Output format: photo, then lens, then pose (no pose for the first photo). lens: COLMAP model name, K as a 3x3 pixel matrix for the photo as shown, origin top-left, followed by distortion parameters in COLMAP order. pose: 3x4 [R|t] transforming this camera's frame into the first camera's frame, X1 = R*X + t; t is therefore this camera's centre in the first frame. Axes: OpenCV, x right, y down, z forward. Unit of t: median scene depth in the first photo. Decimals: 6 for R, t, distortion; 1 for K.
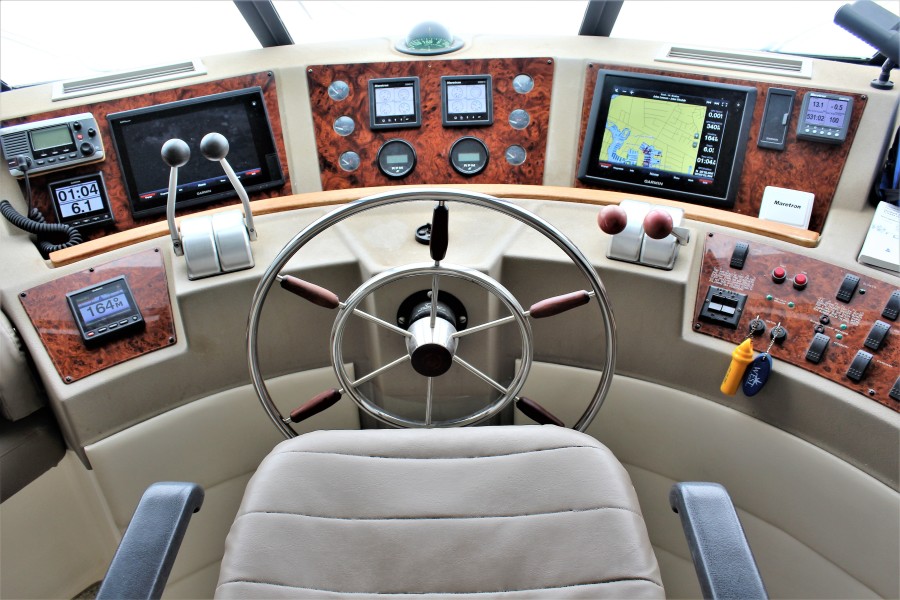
lens RADIAL K [[743.7, 0, 452.3], [0, 743.7, 317.0], [0, 0, 1]] dist [-0.153142, 0.127996]
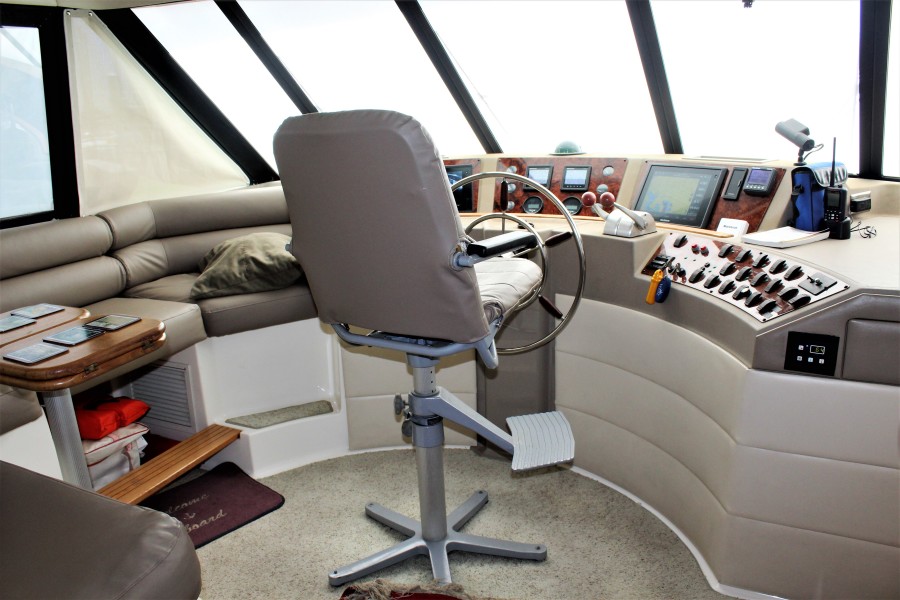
lens RADIAL K [[735.9, 0, 450.0], [0, 735.9, 300.0], [0, 0, 1]] dist [-0.173735, 0.132200]
pose [[0.888121, 0.110205, -0.446201, 0.600310], [-0.253556, 0.927207, -0.275673, 0.575910], [0.383340, 0.357968, 0.851416, -0.552093]]
